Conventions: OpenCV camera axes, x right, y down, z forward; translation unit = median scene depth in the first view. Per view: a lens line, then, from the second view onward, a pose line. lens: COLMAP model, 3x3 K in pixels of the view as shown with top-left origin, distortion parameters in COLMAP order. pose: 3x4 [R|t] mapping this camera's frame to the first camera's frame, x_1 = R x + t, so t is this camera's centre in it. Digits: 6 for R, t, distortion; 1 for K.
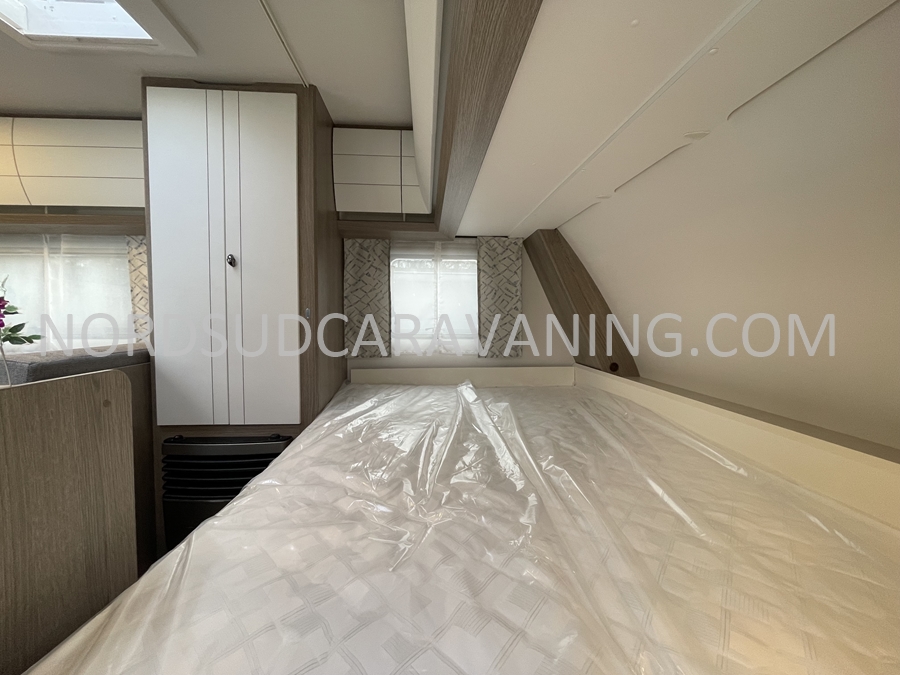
lens RADIAL K [[357.8, 0, 448.8], [0, 357.8, 334.6], [0, 0, 1]] dist [-0.001510, -0.000718]
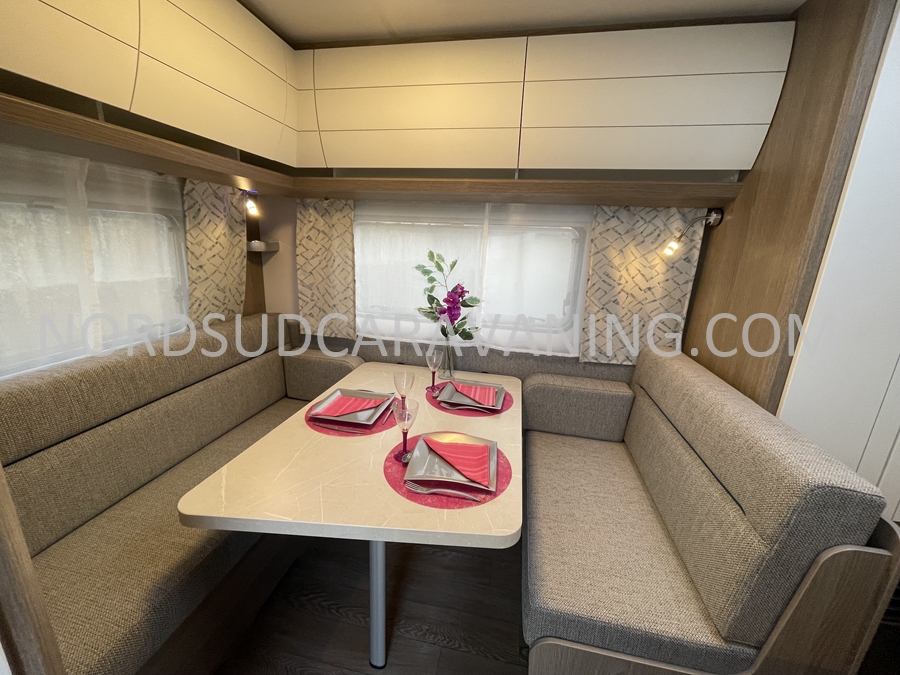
lens RADIAL K [[361.4, 0, 451.1], [0, 361.4, 331.8], [0, 0, 1]] dist [-0.005747, -0.000224]
pose [[0.966499, 0.100632, -0.236119, -0.982163], [-0.051684, 0.977396, 0.205001, -0.157373], [0.251411, -0.185929, 0.949854, 0.160757]]
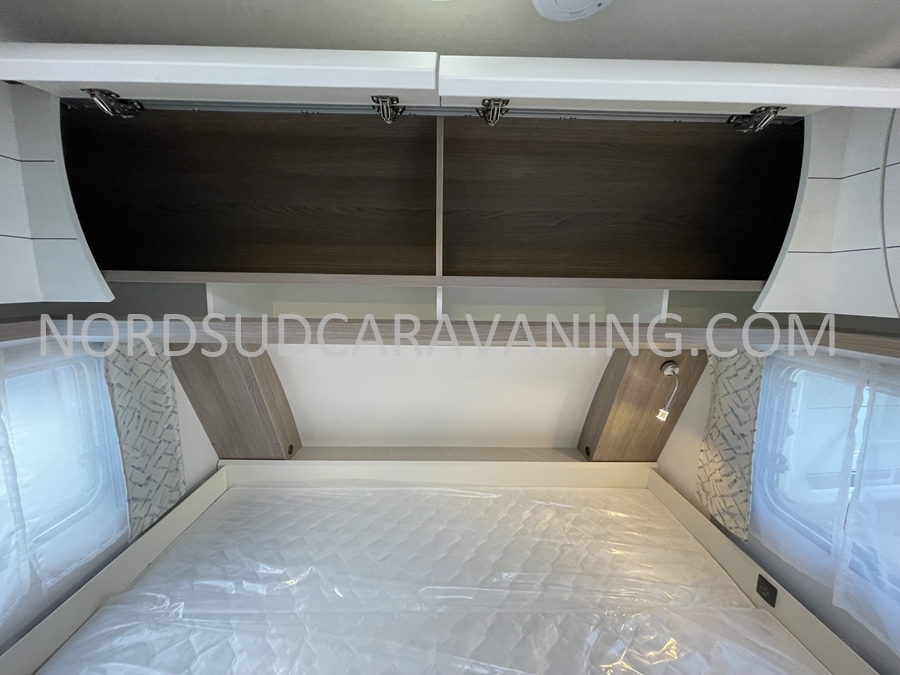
lens RADIAL K [[357.8, 0, 448.8], [0, 357.8, 334.6], [0, 0, 1]] dist [-0.001510, -0.000718]
pose [[0.050733, -0.143553, 0.988341, -0.414103], [0.035847, 0.989240, 0.141843, -0.328161], [-0.998069, 0.028233, 0.055333, 0.507152]]
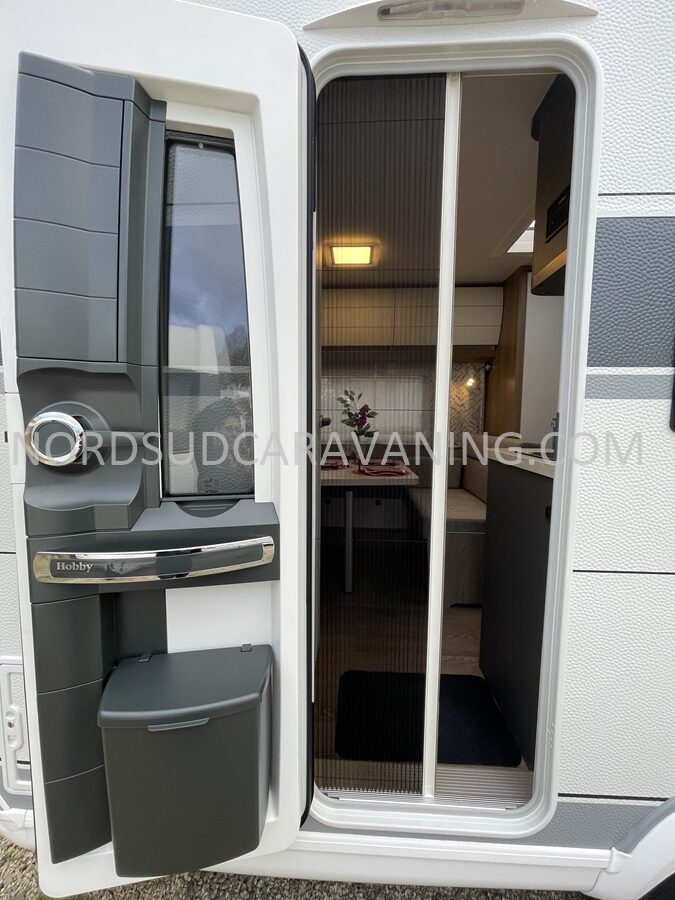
lens RADIAL K [[357.8, 0, 341.0], [0, 357.8, 449.5], [0, 0, 1]] dist [-0.001510, -0.000718]
pose [[0.993198, 0.015069, -0.115459, -1.083092], [-0.007896, 0.998024, 0.062340, -0.017589], [0.116171, -0.061004, 0.991354, -0.485719]]
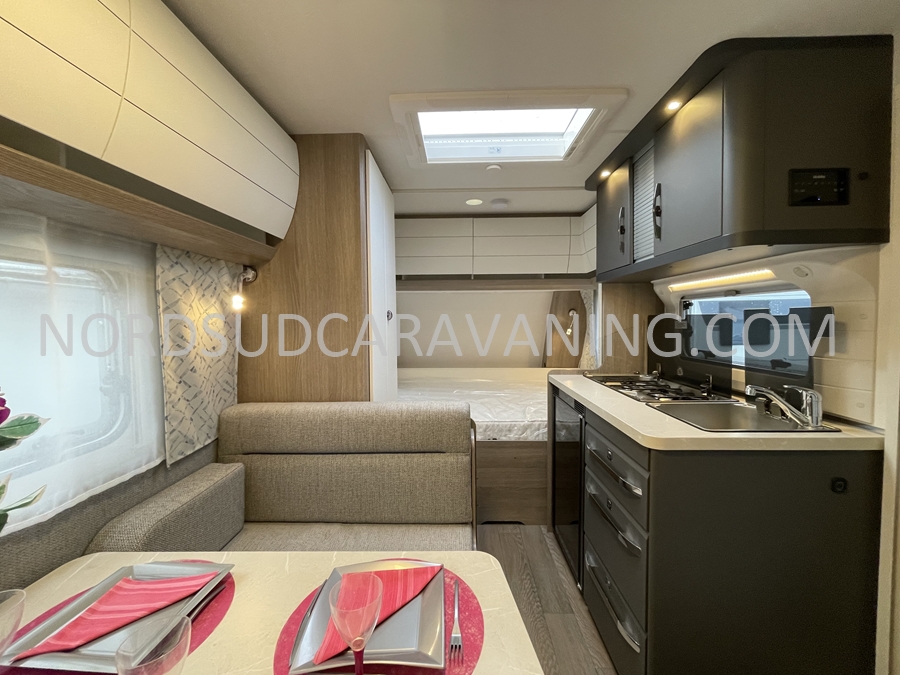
lens RADIAL K [[369.1, 0, 448.7], [0, 369.1, 335.0], [0, 0, 1]] dist [-0.001491, -0.000103]
pose [[0.096545, -0.045106, 0.994306, -1.407482], [0.056509, 0.997610, 0.039769, -0.138249], [-0.993723, 0.052347, 0.098863, 0.511753]]
